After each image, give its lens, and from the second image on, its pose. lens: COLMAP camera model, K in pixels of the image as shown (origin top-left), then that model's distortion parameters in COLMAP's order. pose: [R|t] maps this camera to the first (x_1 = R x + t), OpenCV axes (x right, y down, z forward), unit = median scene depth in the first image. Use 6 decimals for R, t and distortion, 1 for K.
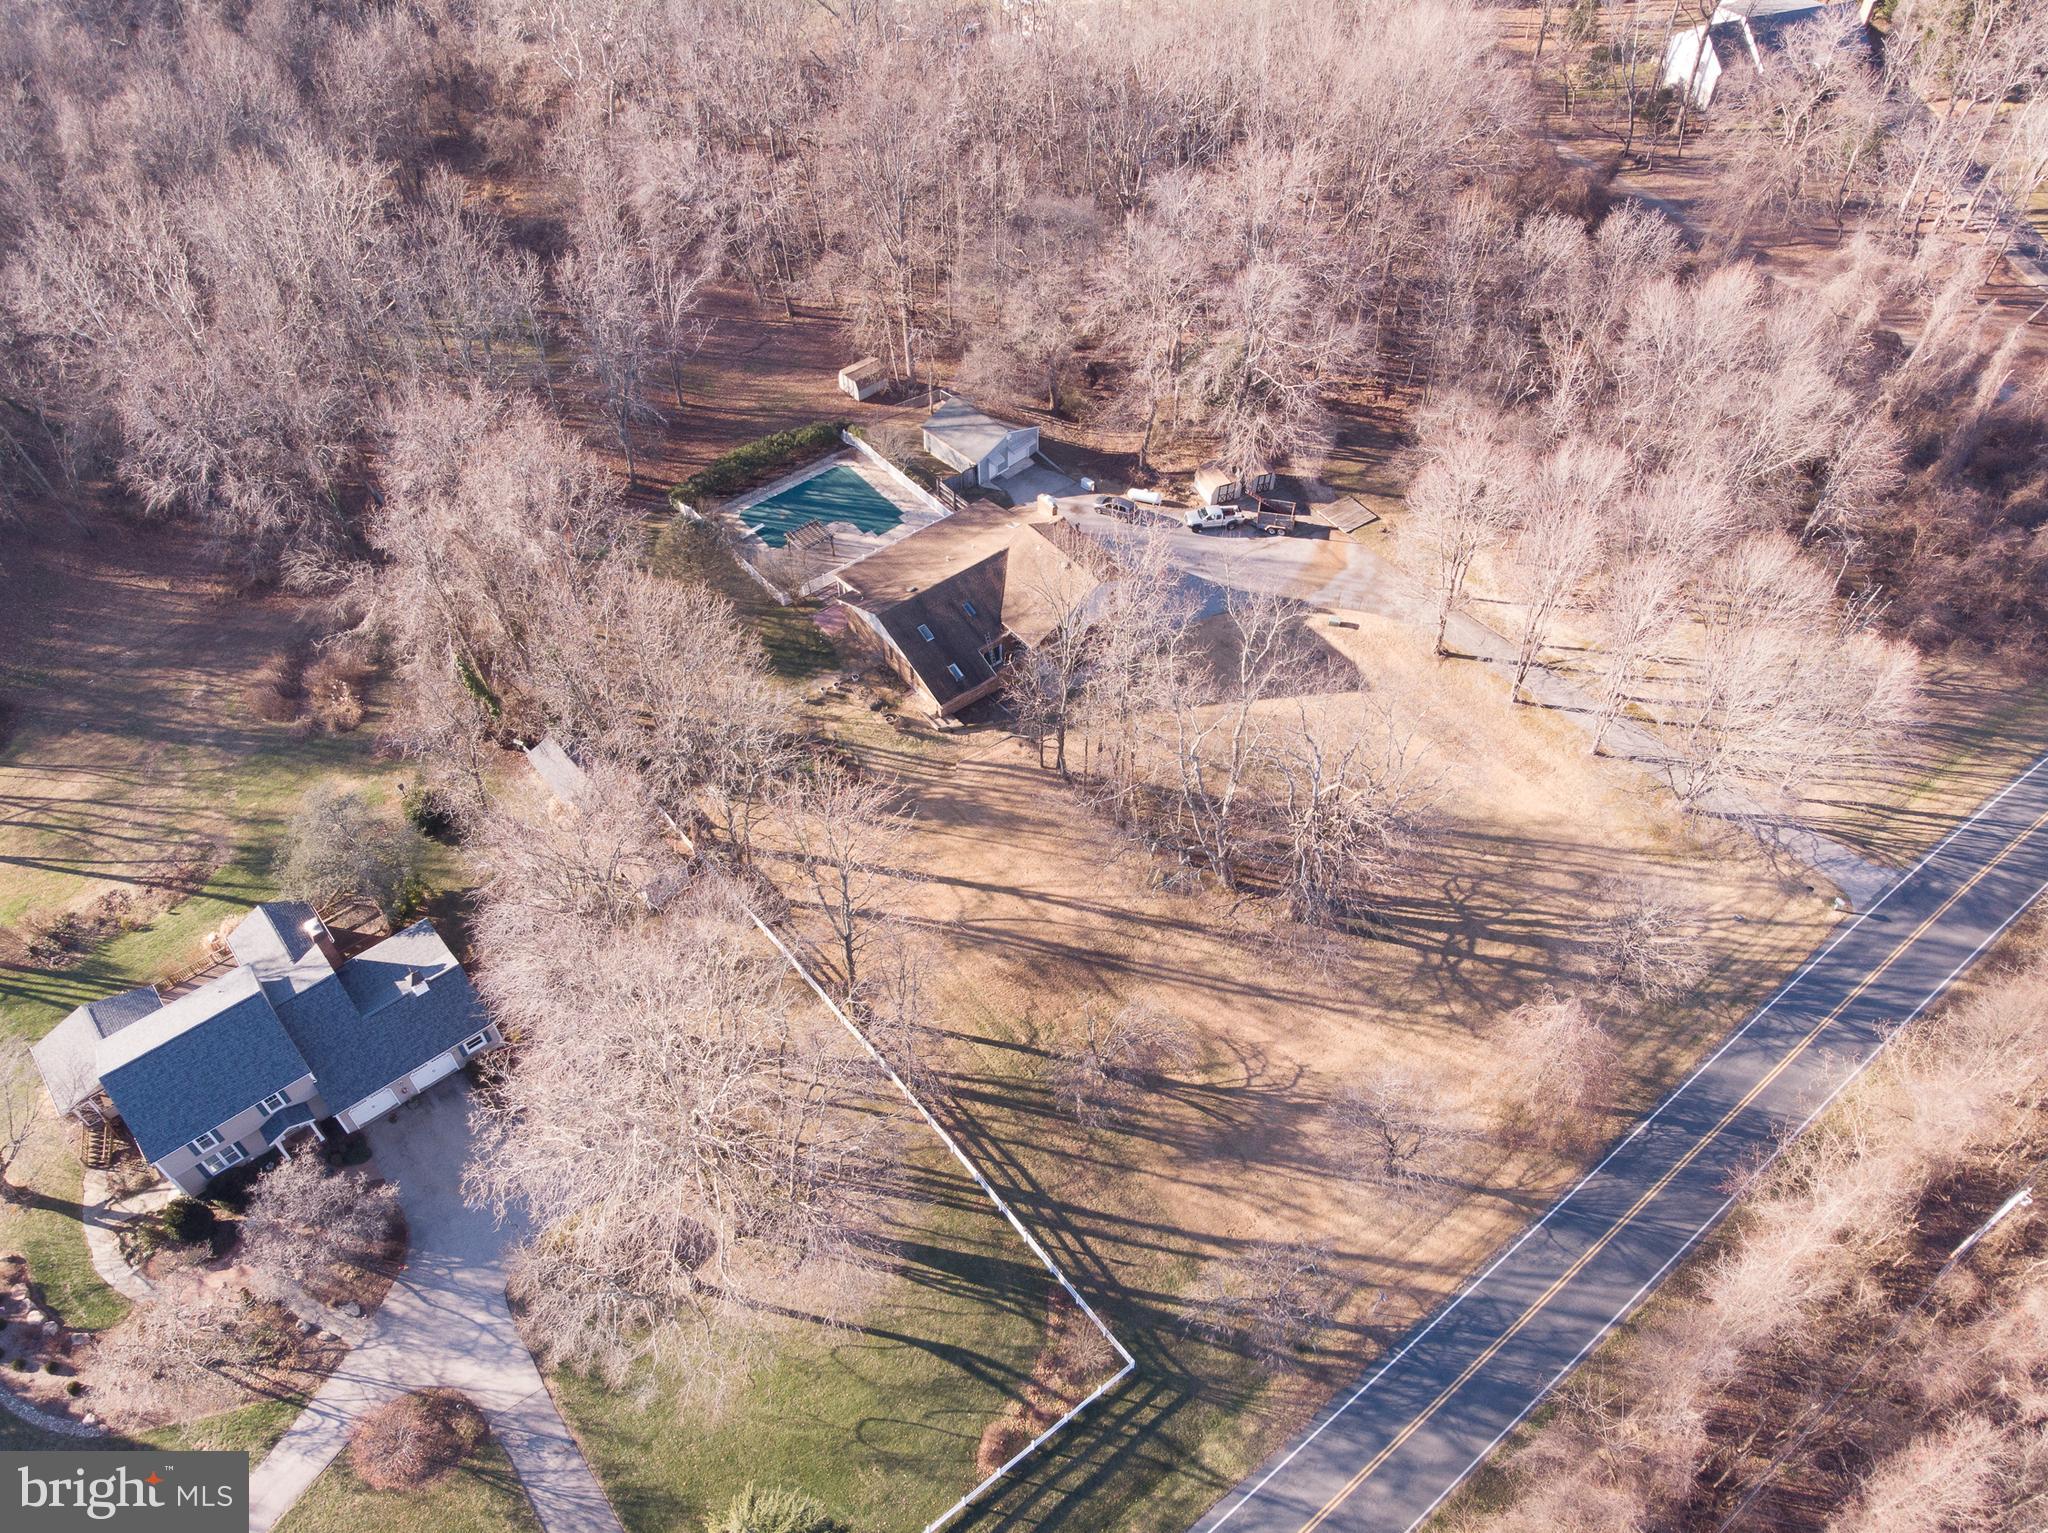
lens RADIAL K [[1502.7, 0, 1024.0], [0, 1502.7, 766.5], [0, 0, 1]] dist [-0.000074, 0.002476]
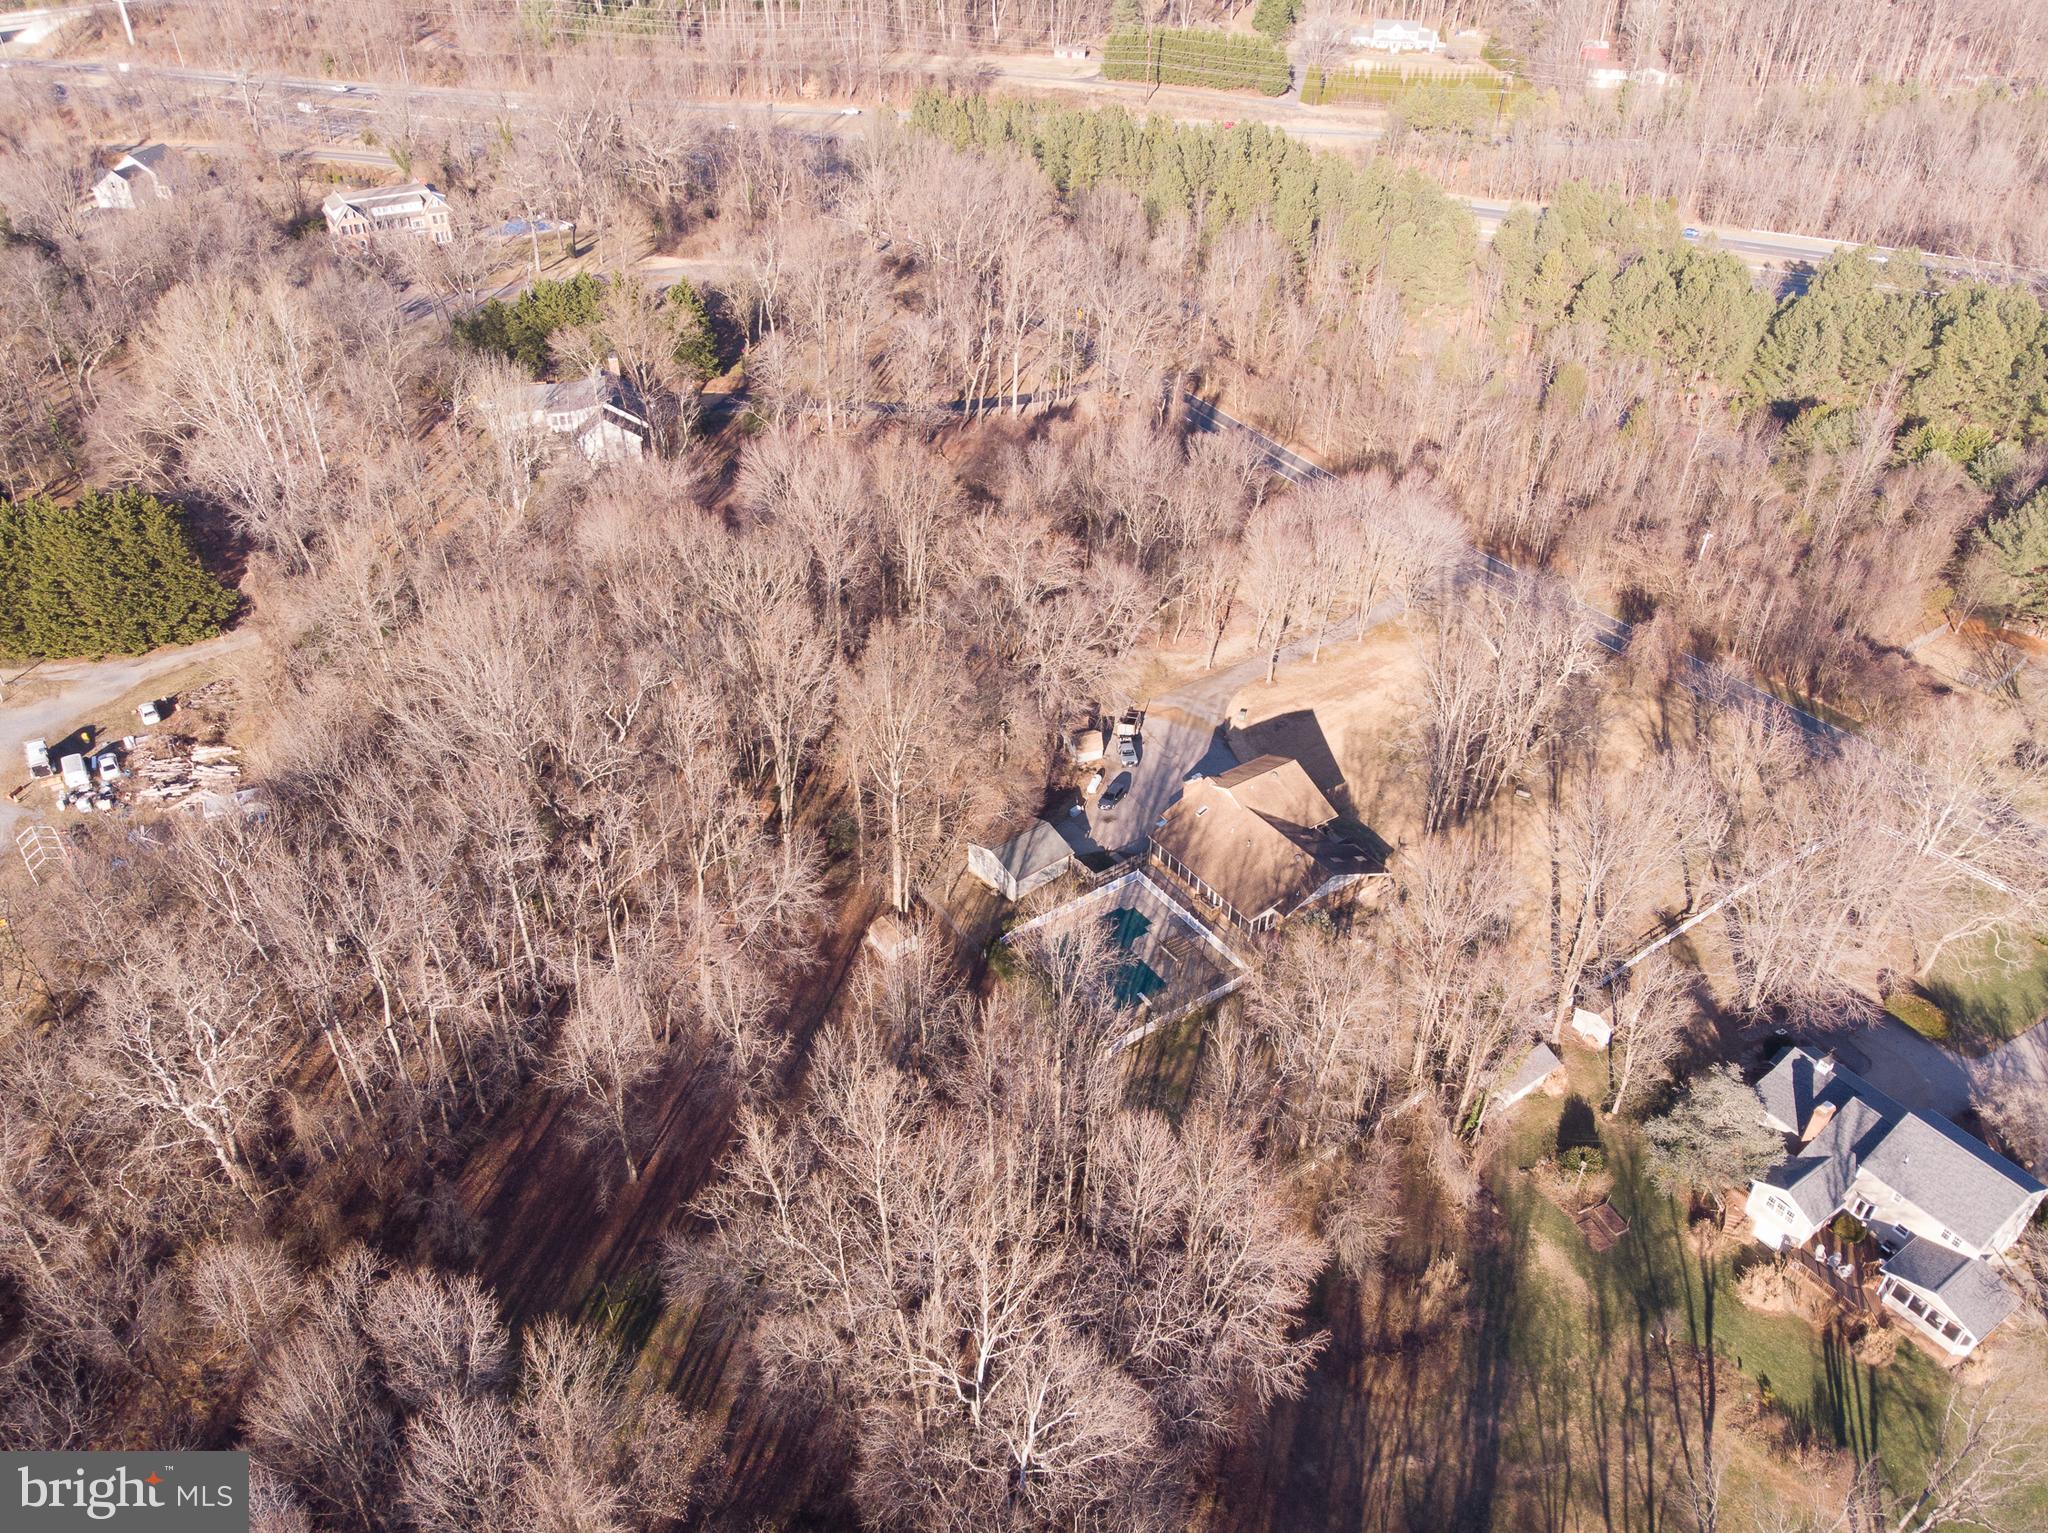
lens RADIAL K [[1451.9, 0, 980.4], [0, 1451.9, 830.6], [0, 0, 1]] dist [0.001777, 0.000342]
pose [[0.101099, -0.622174, 0.776323, -1.201290], [0.744980, 0.564523, 0.355413, -0.888986], [-0.659381, 0.542414, 0.520580, 0.629539]]
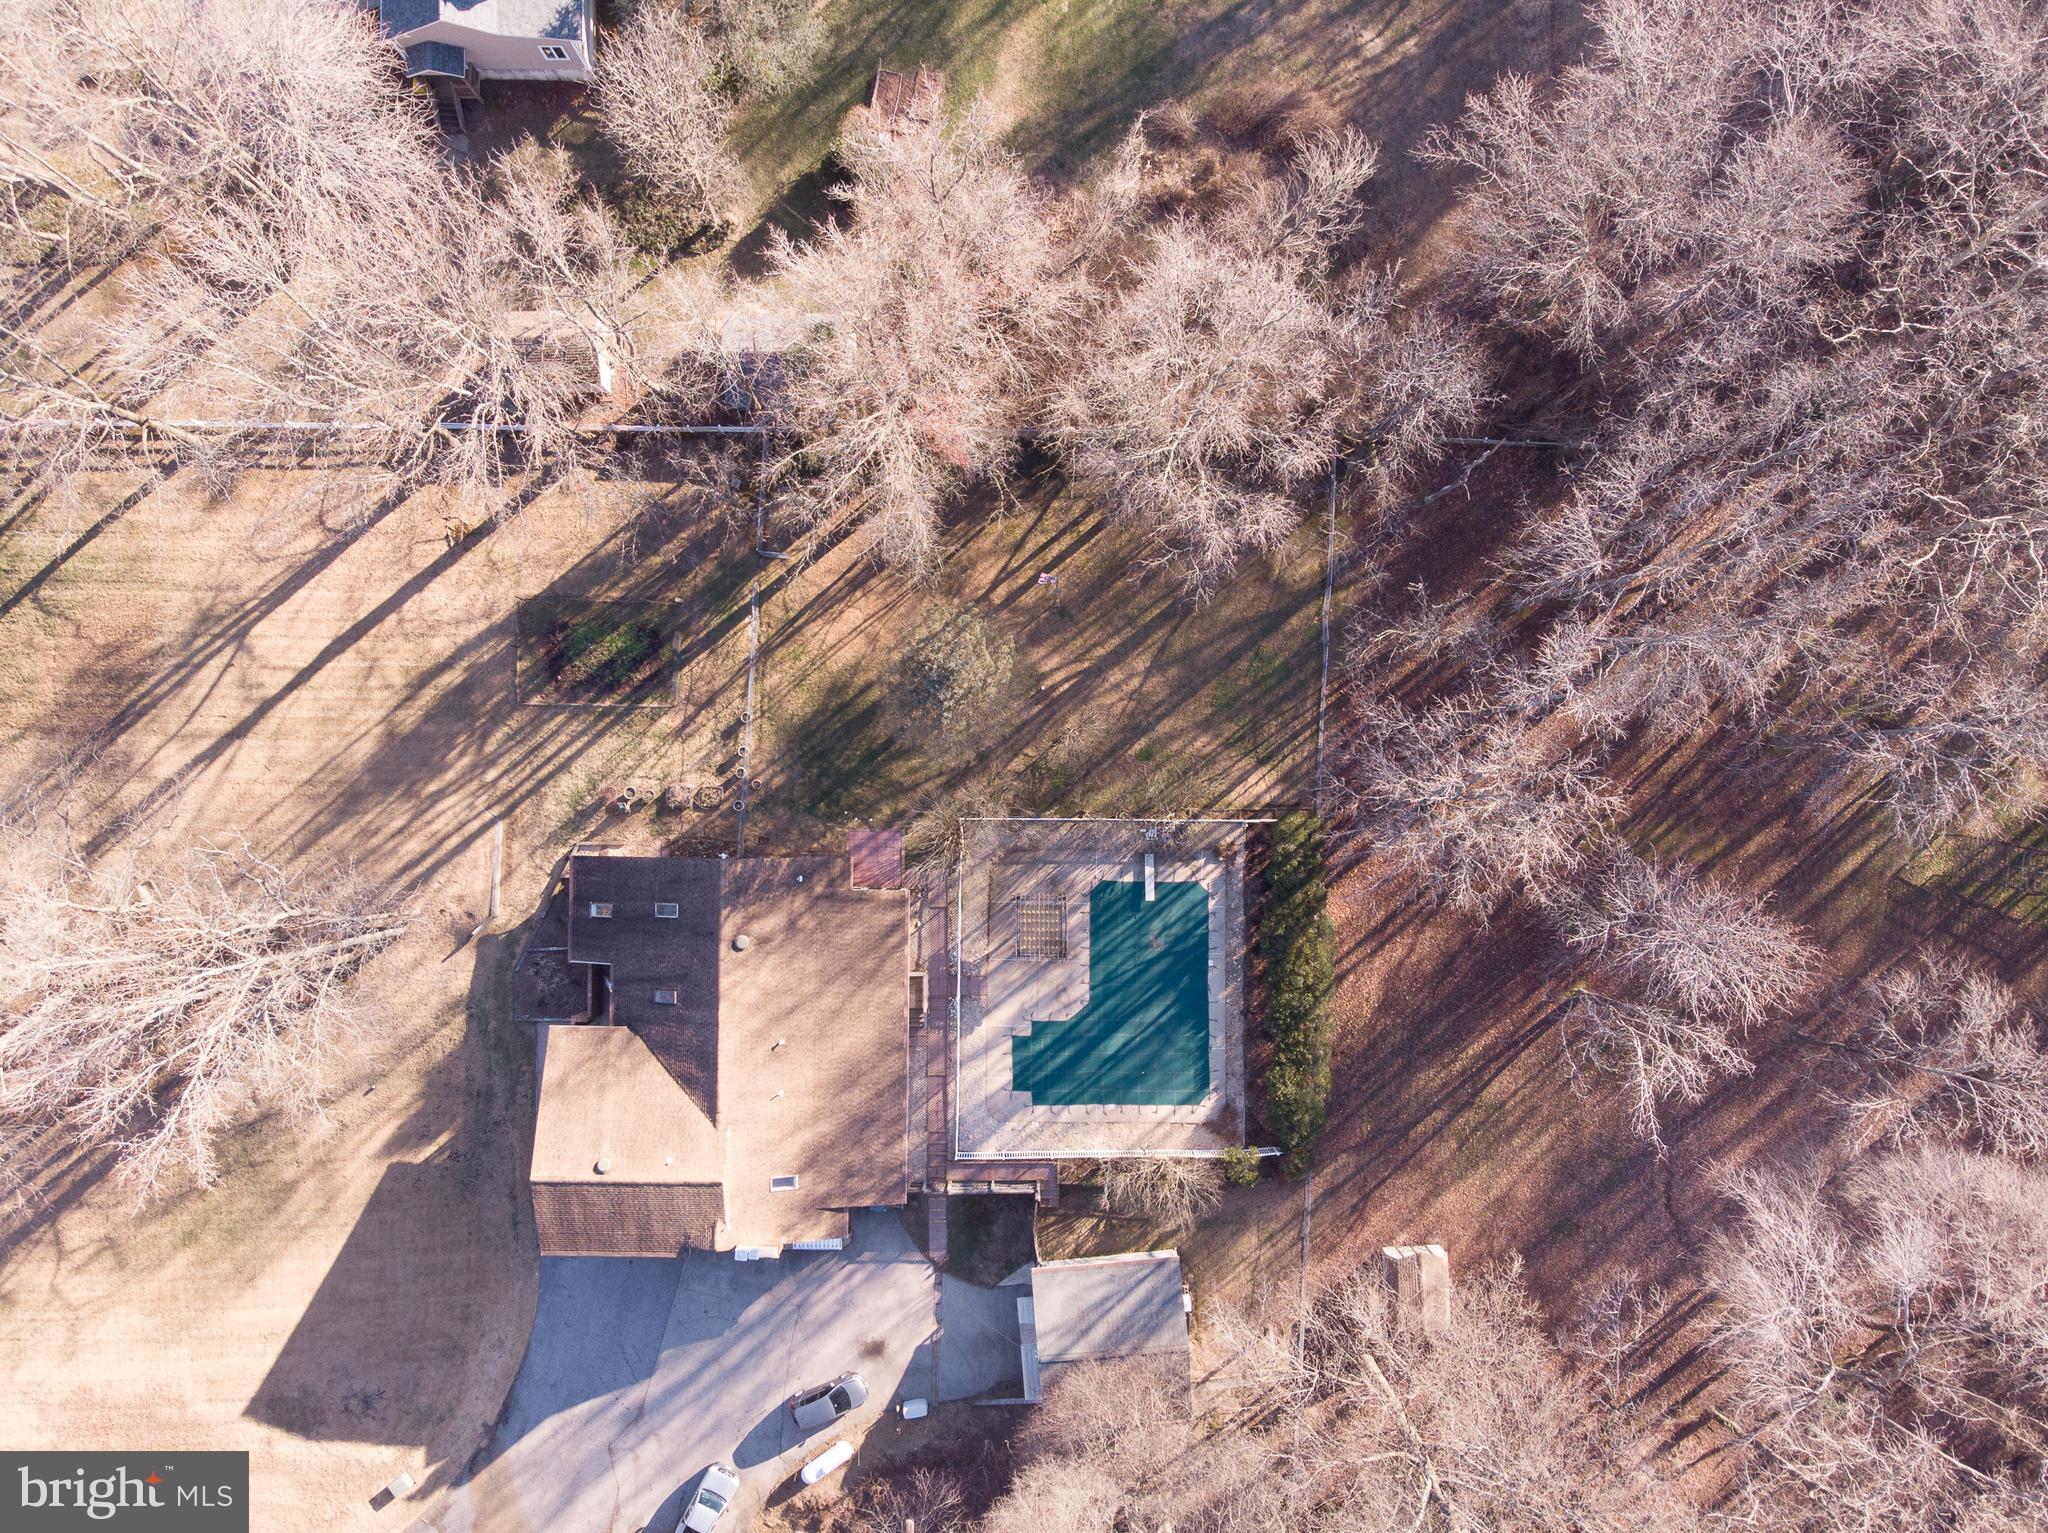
lens RADIAL K [[1502.7, 0, 1024.0], [0, 1502.7, 766.5], [0, 0, 1]] dist [-0.000074, 0.002476]
pose [[-0.626942, 0.778869, -0.017503, -0.228314], [-0.589197, -0.459329, 0.664728, -0.664146], [0.509696, 0.427058, 0.746881, 0.667749]]
